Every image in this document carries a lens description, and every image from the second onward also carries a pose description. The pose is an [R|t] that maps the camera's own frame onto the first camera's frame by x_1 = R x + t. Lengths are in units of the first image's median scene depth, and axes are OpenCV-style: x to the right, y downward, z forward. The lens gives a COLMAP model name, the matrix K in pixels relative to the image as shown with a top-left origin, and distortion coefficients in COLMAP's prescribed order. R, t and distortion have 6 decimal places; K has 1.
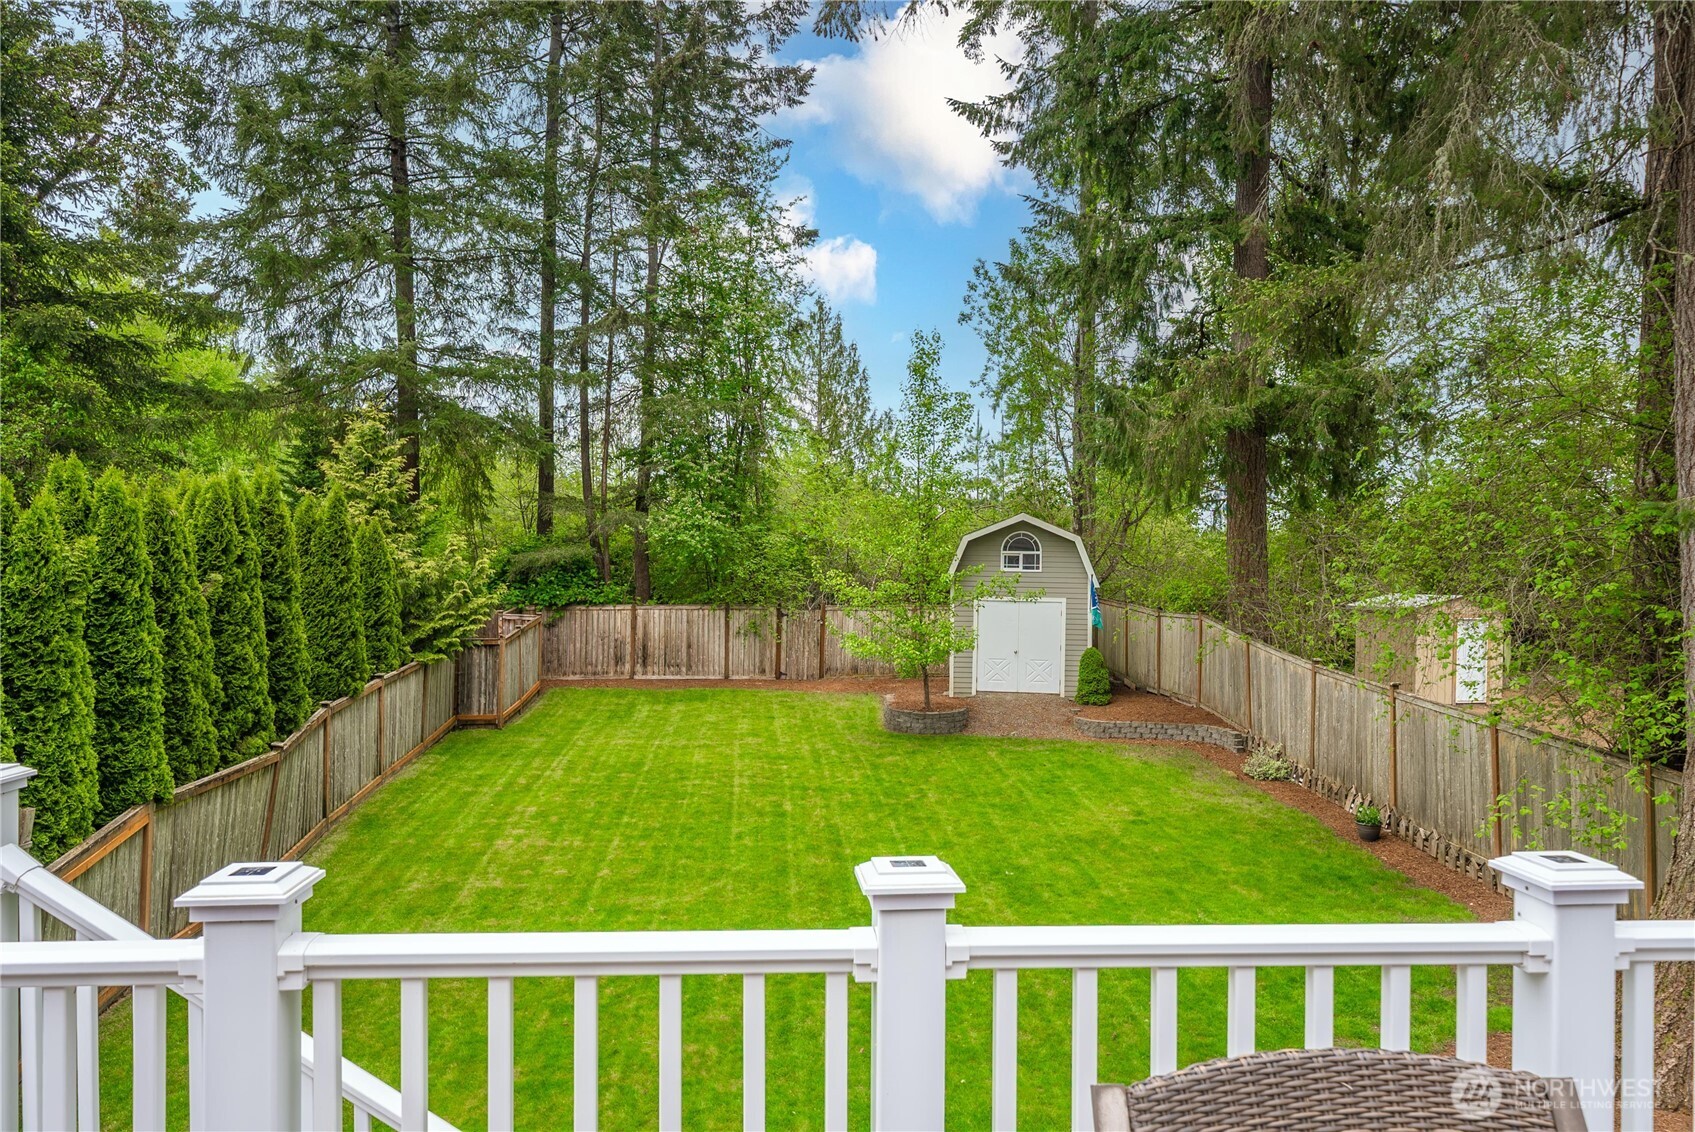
lens RADIAL K [[1153.5, 0, 839.3], [0, 1153.5, 565.6], [0, 0, 1]] dist [0.003175, 0.006001]
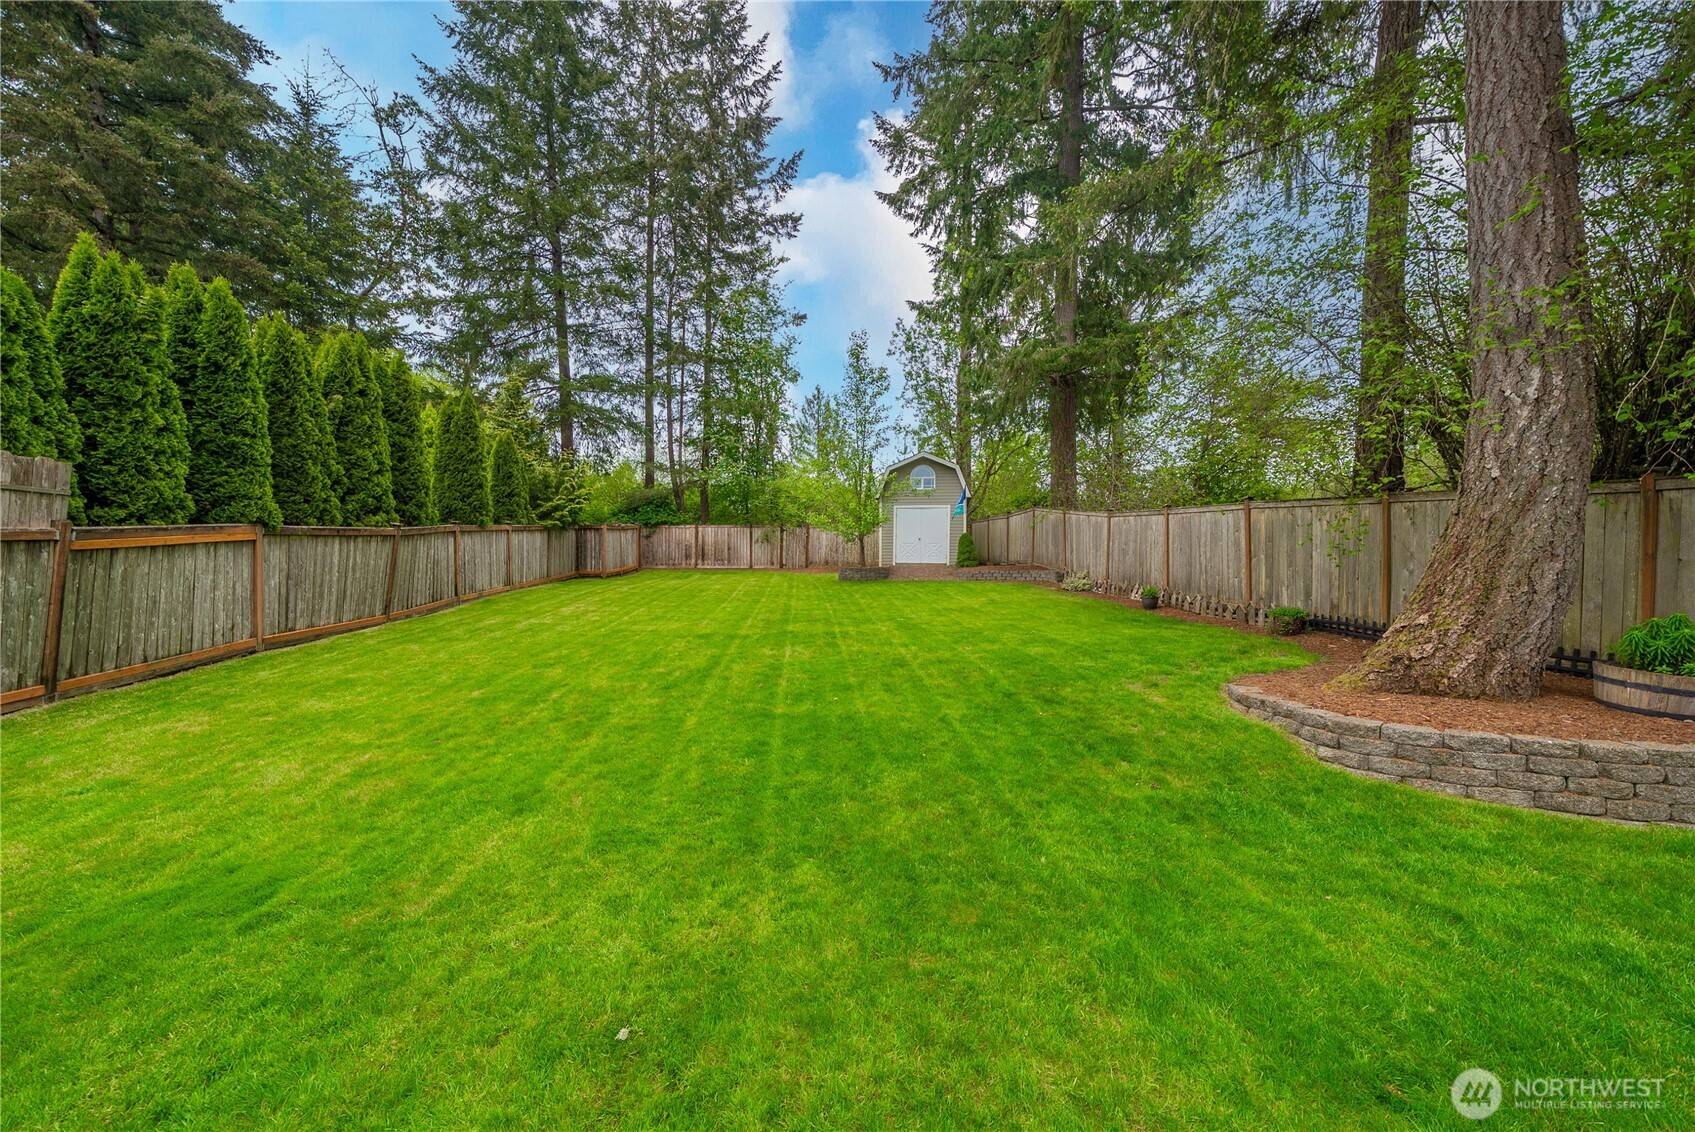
lens RADIAL K [[585.2, 0, 820.1], [0, 585.2, 596.0], [0, 0, 1]] dist [-0.000020, -0.000172]
pose [[0.998917, -0.007579, -0.045914, 0.050433], [0.008920, 0.999537, 0.029079, 0.133851], [0.045672, -0.029457, 0.998522, 0.162521]]
